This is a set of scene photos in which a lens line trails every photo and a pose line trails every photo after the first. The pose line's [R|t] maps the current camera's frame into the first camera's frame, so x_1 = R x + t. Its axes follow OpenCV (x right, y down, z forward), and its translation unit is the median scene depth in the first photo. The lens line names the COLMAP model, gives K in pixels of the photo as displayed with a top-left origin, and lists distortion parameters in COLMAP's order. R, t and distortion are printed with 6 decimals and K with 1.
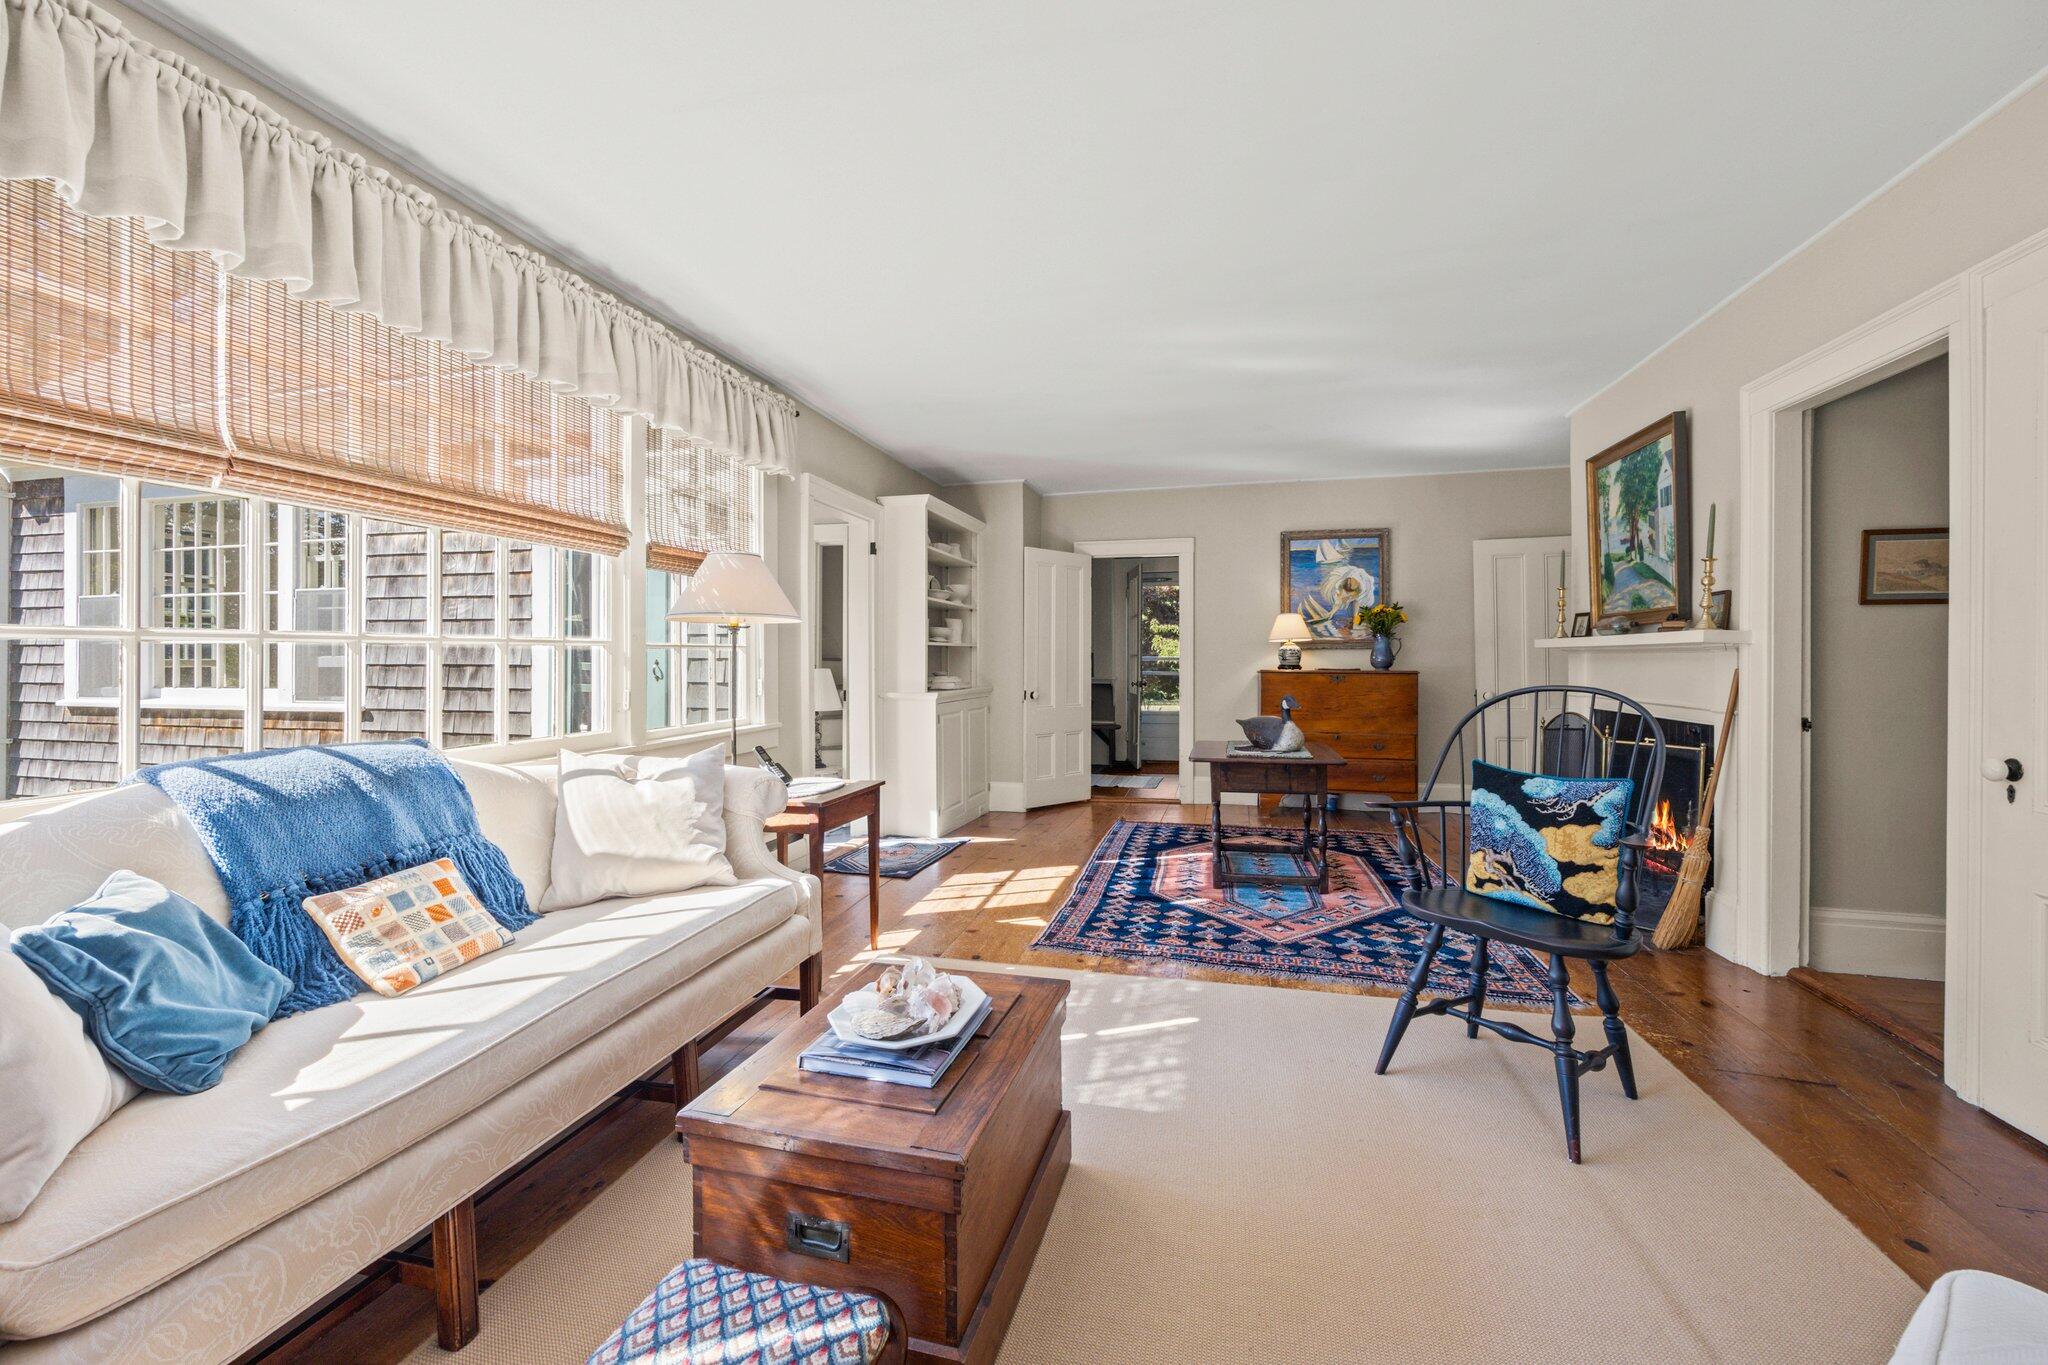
lens RADIAL K [[827.1, 0, 1008.8], [0, 827.1, 651.8], [0, 0, 1]] dist [-0.002411, 0.001261]
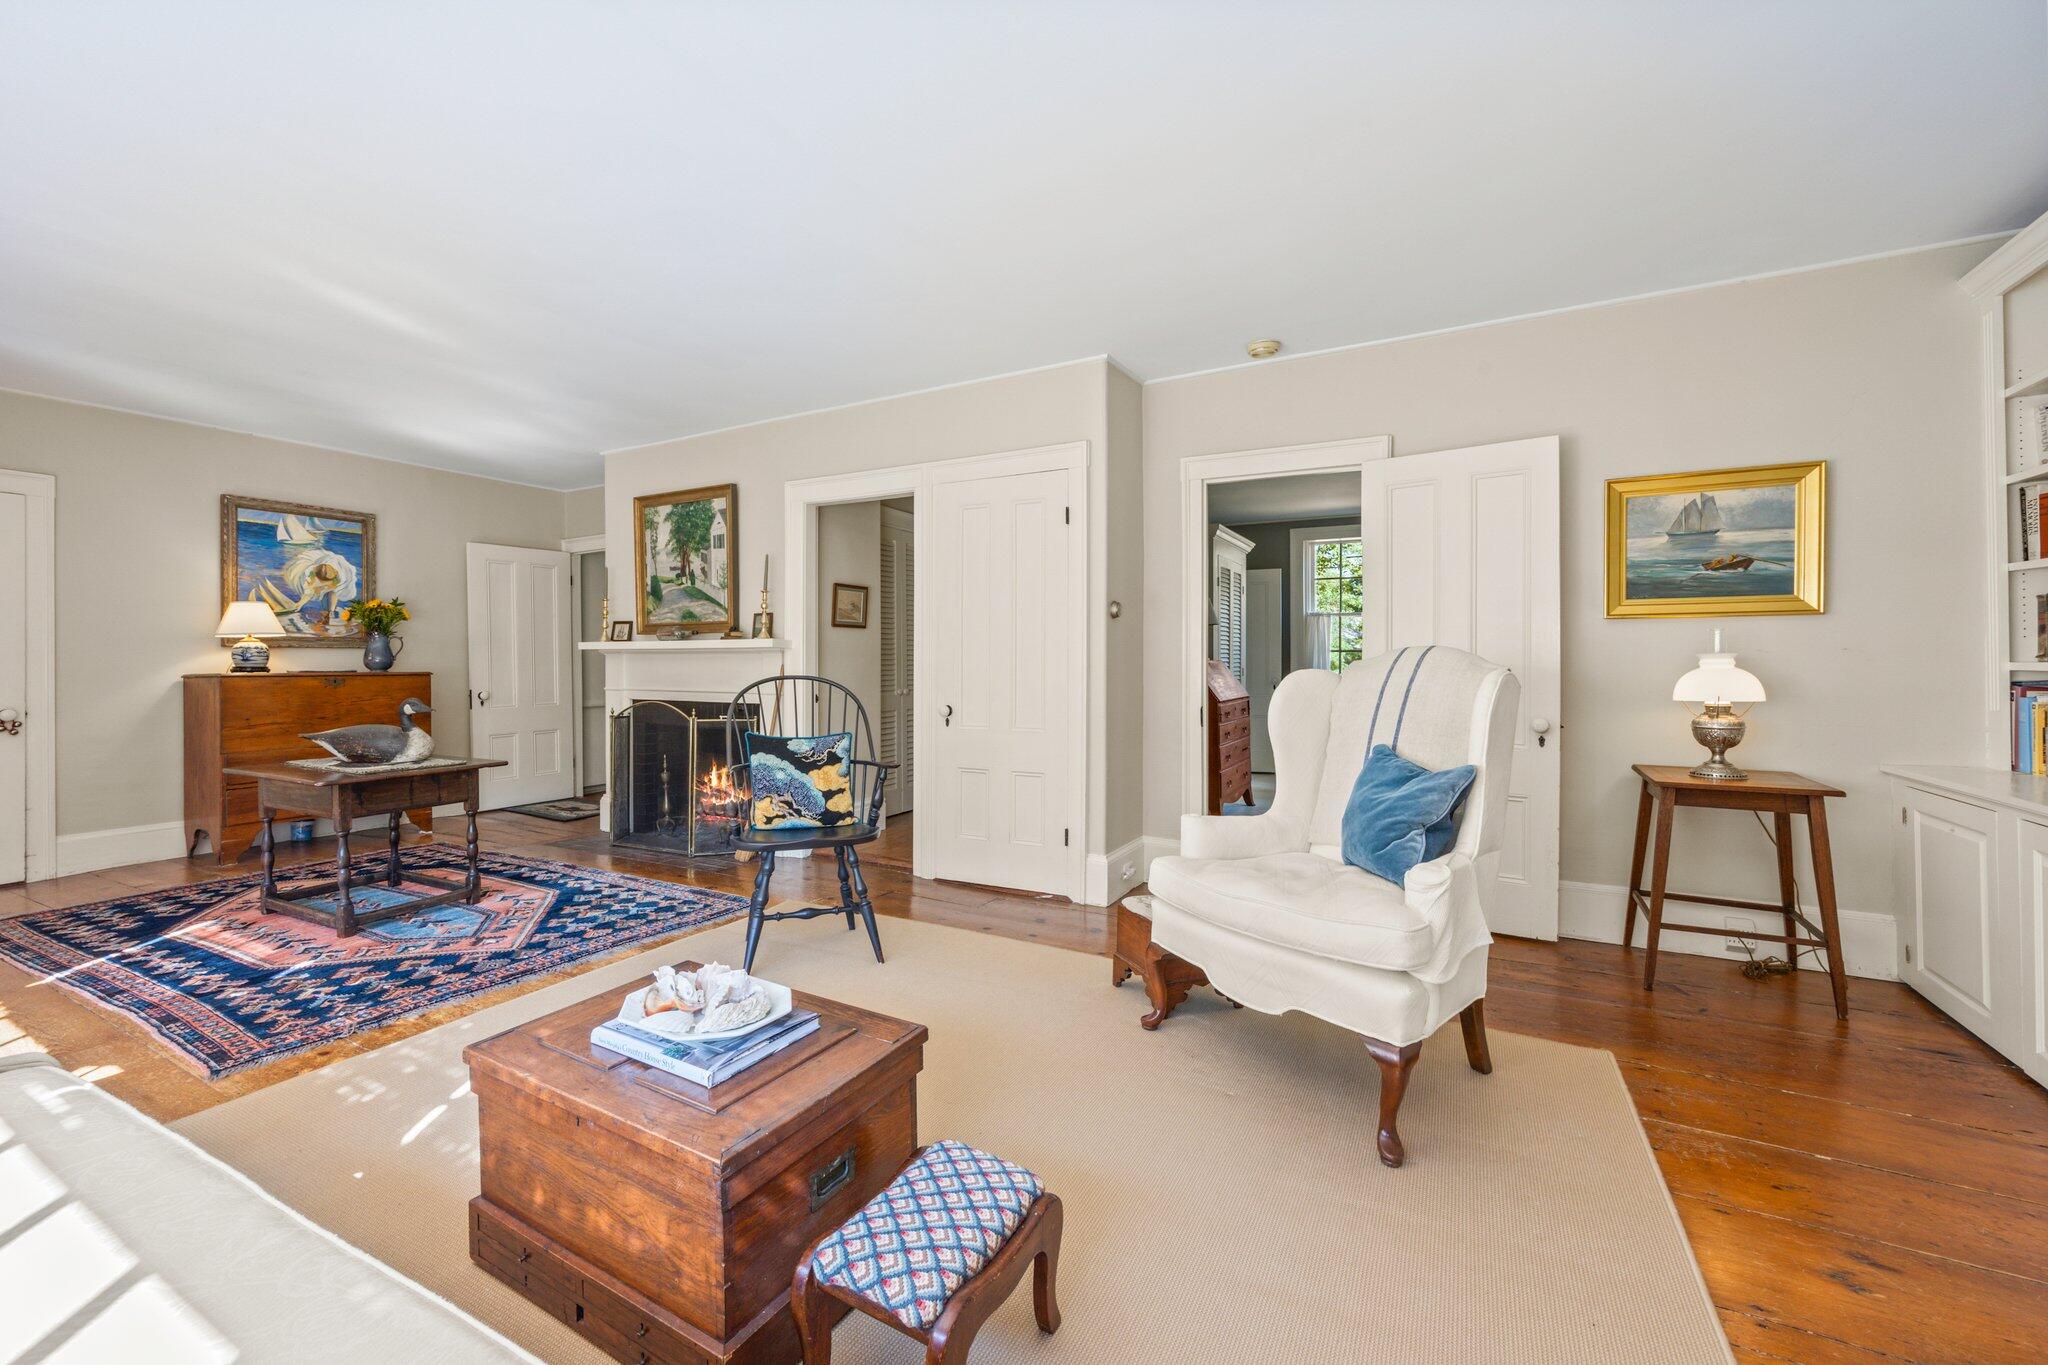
lens RADIAL K [[827.1, 0, 1024.8], [0, 827.1, 663.2], [0, 0, 1]] dist [-0.002411, 0.001261]
pose [[0.238002, -0.001006, 0.971264, -0.437790], [-0.007203, 0.999970, 0.002800, 0.008450], [-0.971238, -0.007662, 0.237988, 0.176514]]
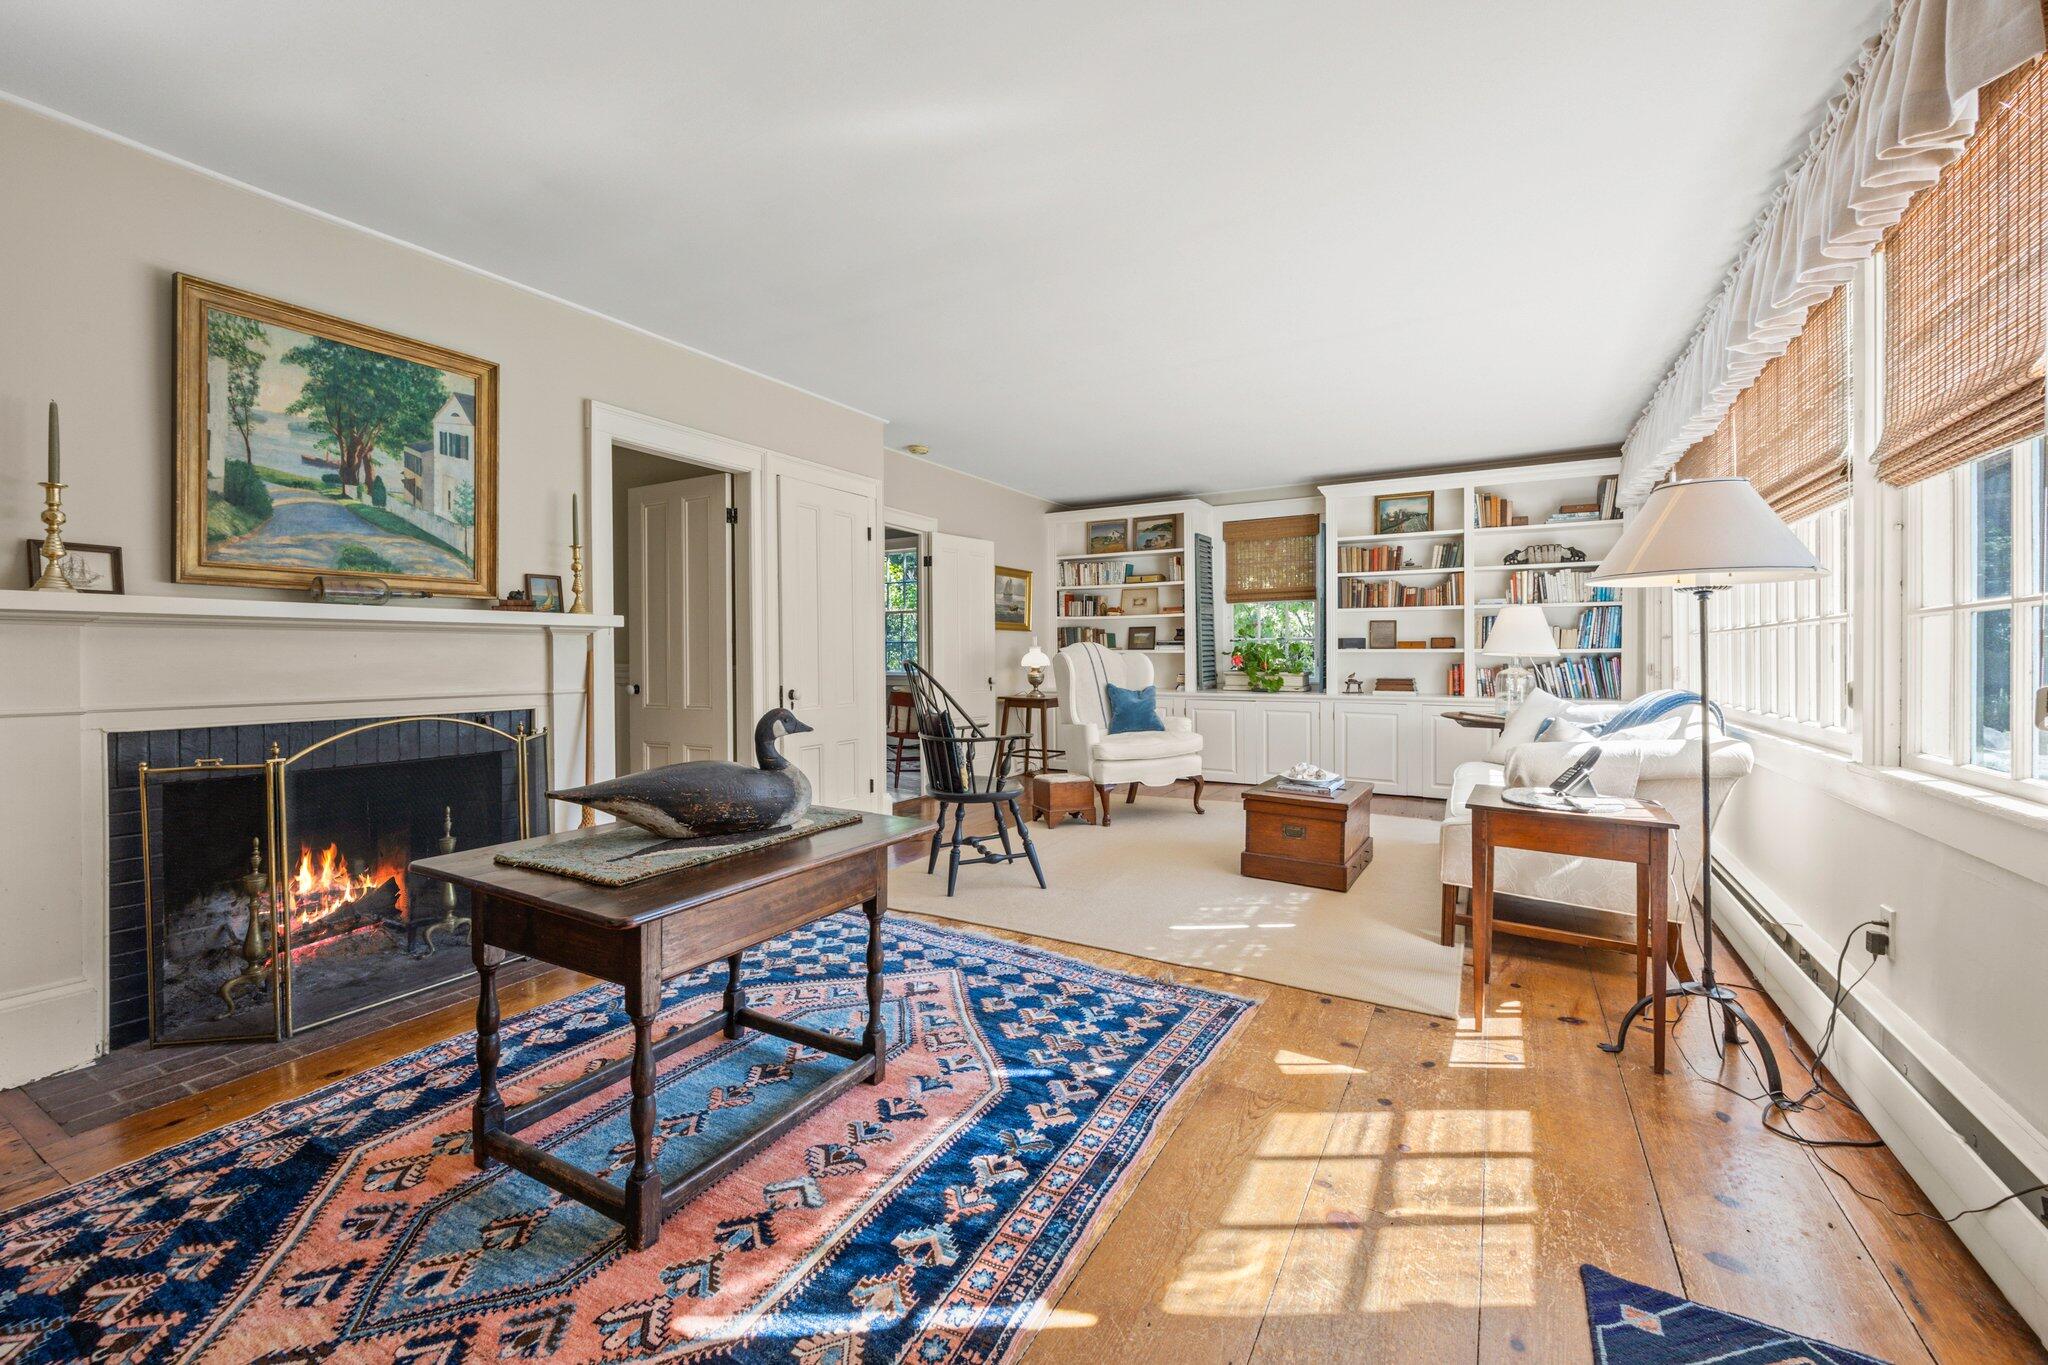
lens RADIAL K [[827.1, 0, 1007.0], [0, 827.1, 648.0], [0, 0, 1]] dist [-0.002411, 0.001261]
pose [[-0.962754, 0.002056, 0.270371, 0.038467], [-0.001407, 0.999919, -0.012613, 0.025730], [-0.270375, -0.012524, -0.962674, 1.688970]]
